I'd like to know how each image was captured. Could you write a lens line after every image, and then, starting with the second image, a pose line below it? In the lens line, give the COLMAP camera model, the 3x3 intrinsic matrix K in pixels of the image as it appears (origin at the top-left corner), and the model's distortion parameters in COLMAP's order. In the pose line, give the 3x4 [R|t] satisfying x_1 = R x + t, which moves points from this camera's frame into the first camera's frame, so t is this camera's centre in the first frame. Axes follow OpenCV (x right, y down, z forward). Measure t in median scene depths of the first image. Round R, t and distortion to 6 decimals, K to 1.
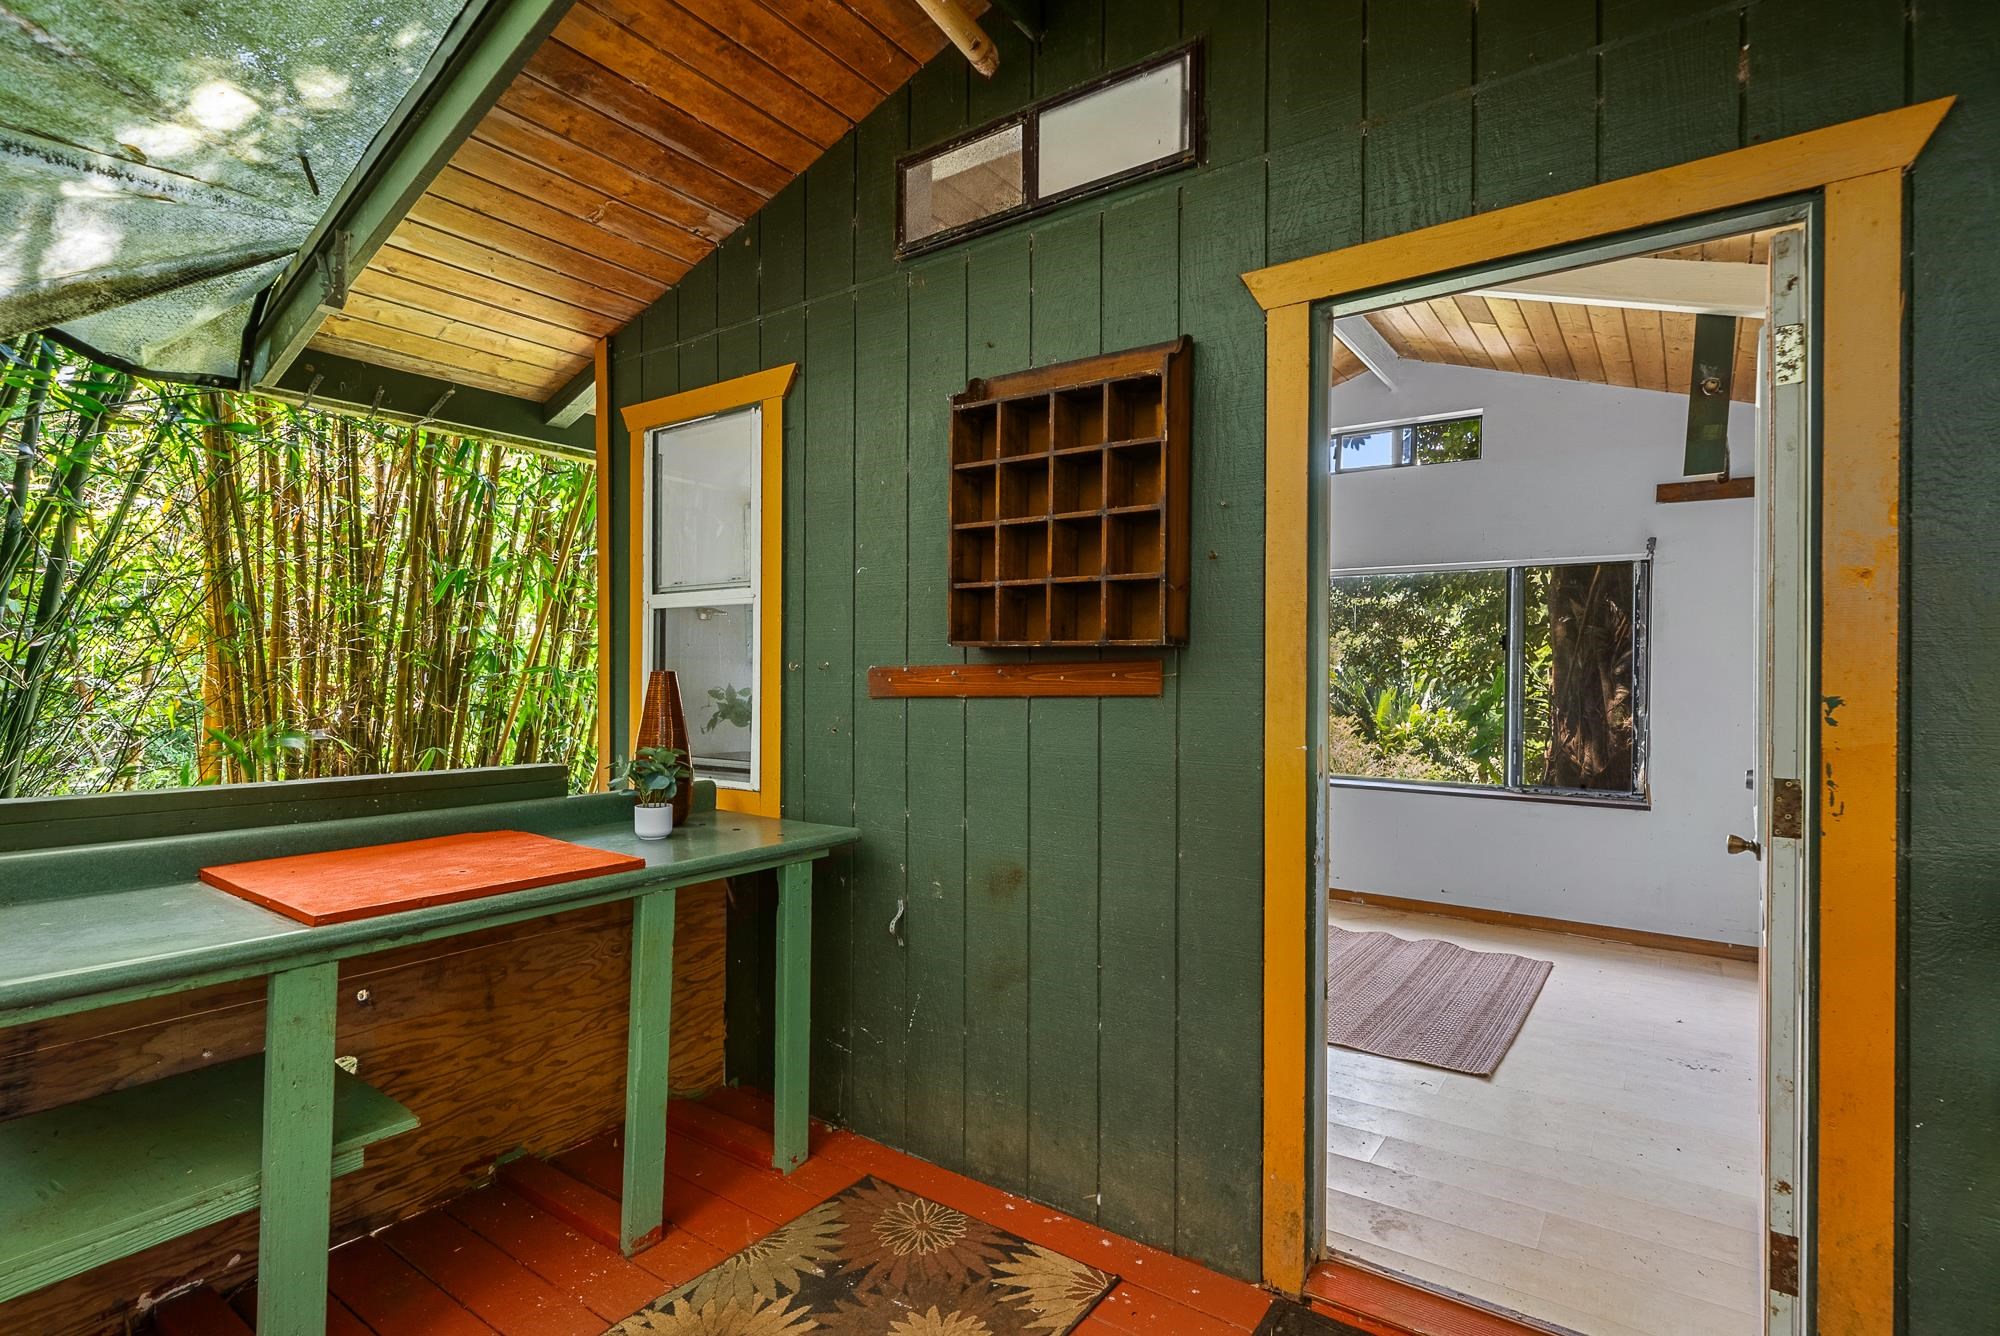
lens RADIAL K [[939.9, 0, 1009.0], [0, 939.9, 671.8], [0, 0, 1]] dist [0.000185, 0.000481]
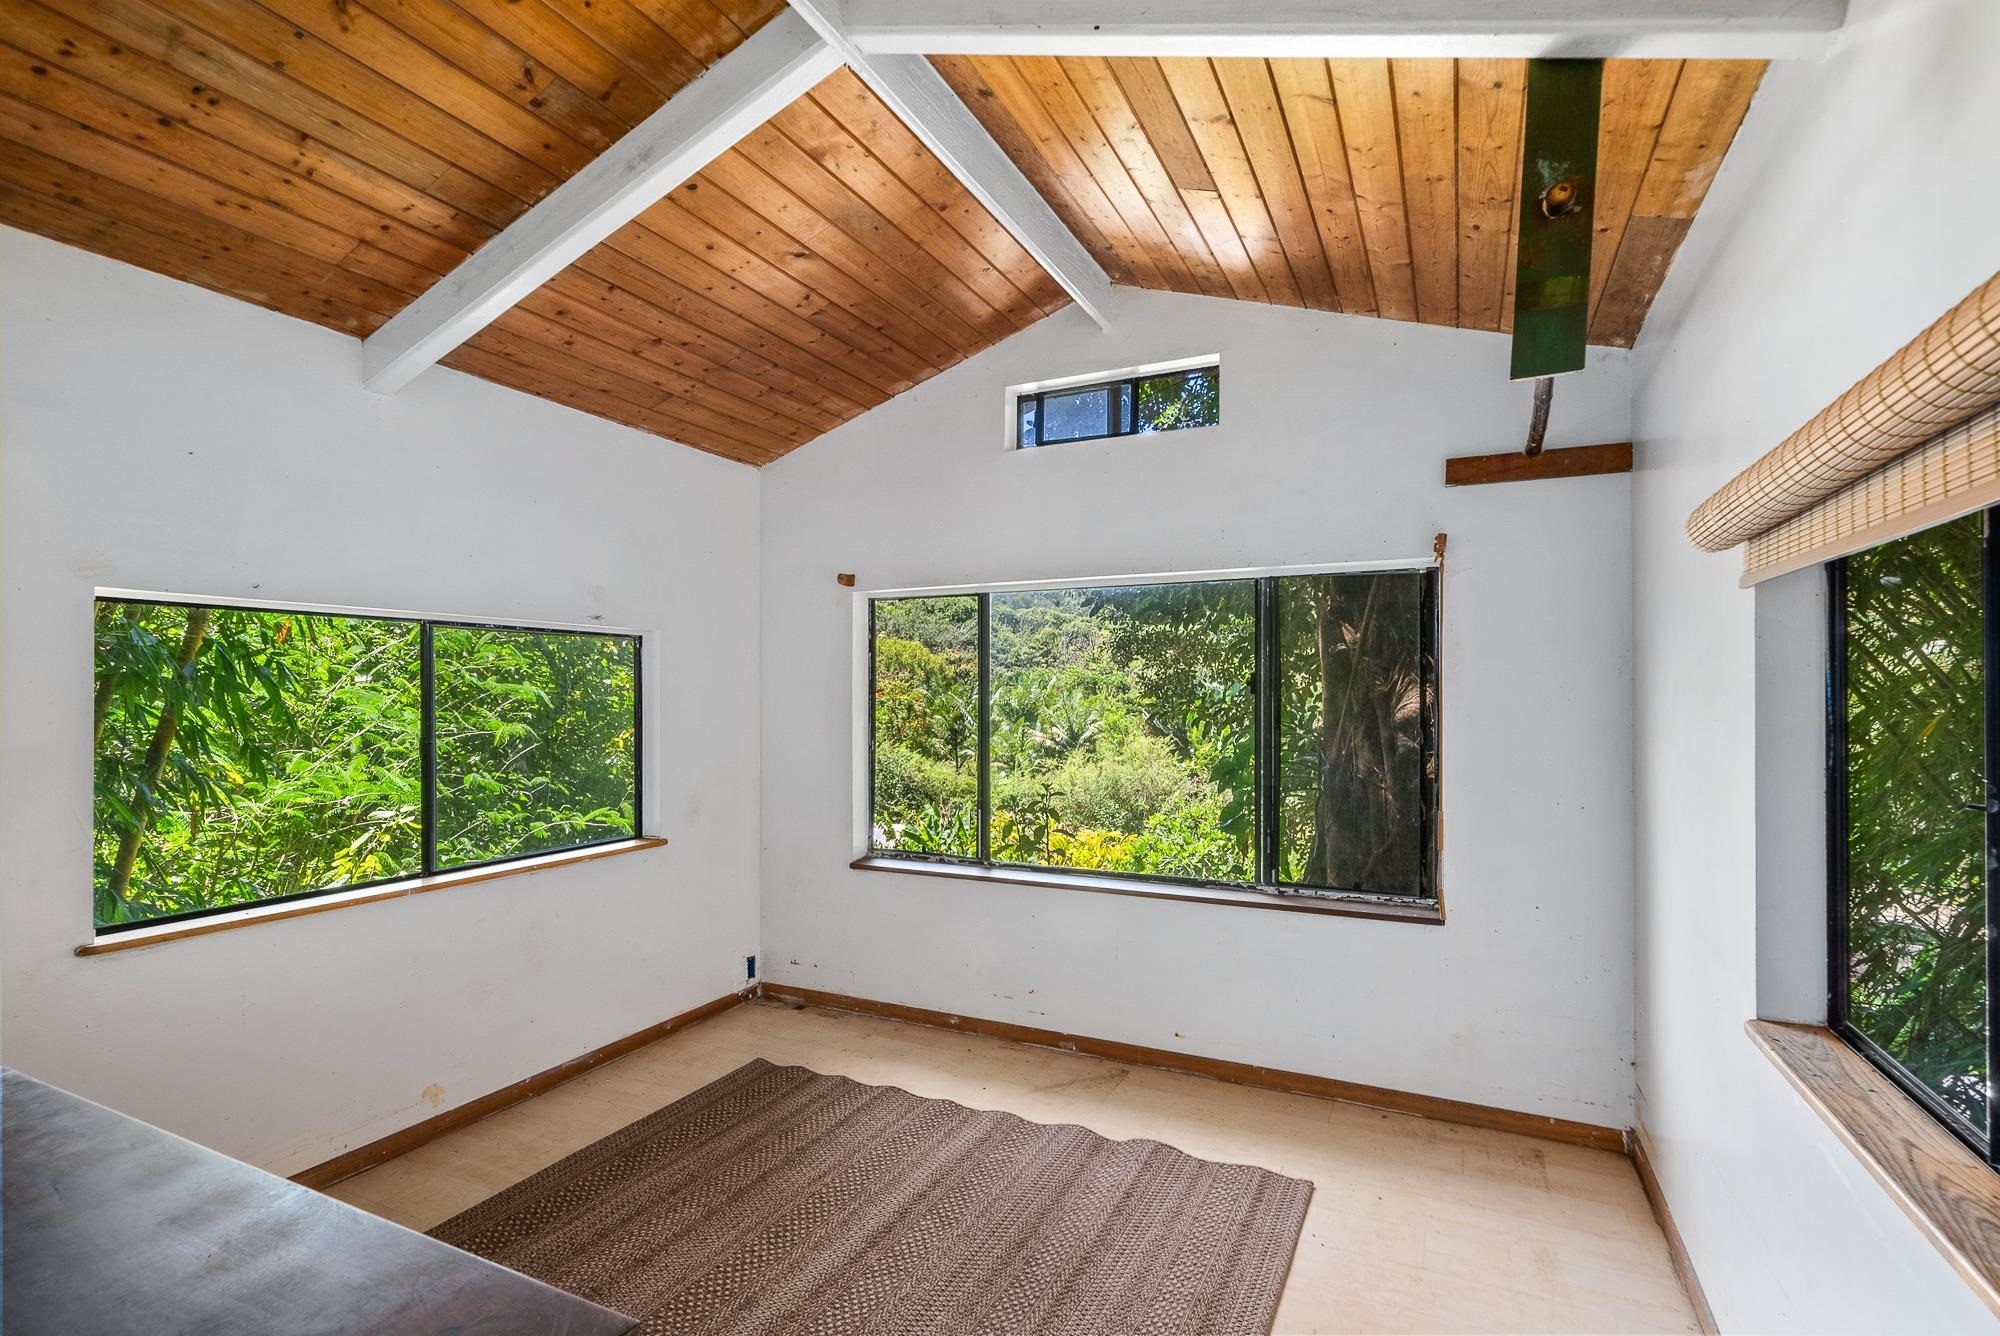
lens RADIAL K [[939.9, 0, 994.8], [0, 939.9, 675.2], [0, 0, 1]] dist [0.000185, 0.000481]
pose [[0.985951, -0.002500, 0.167017, 0.225488], [0.005945, 0.999780, -0.020129, -0.024855], [-0.166930, 0.020839, 0.985748, 0.346061]]
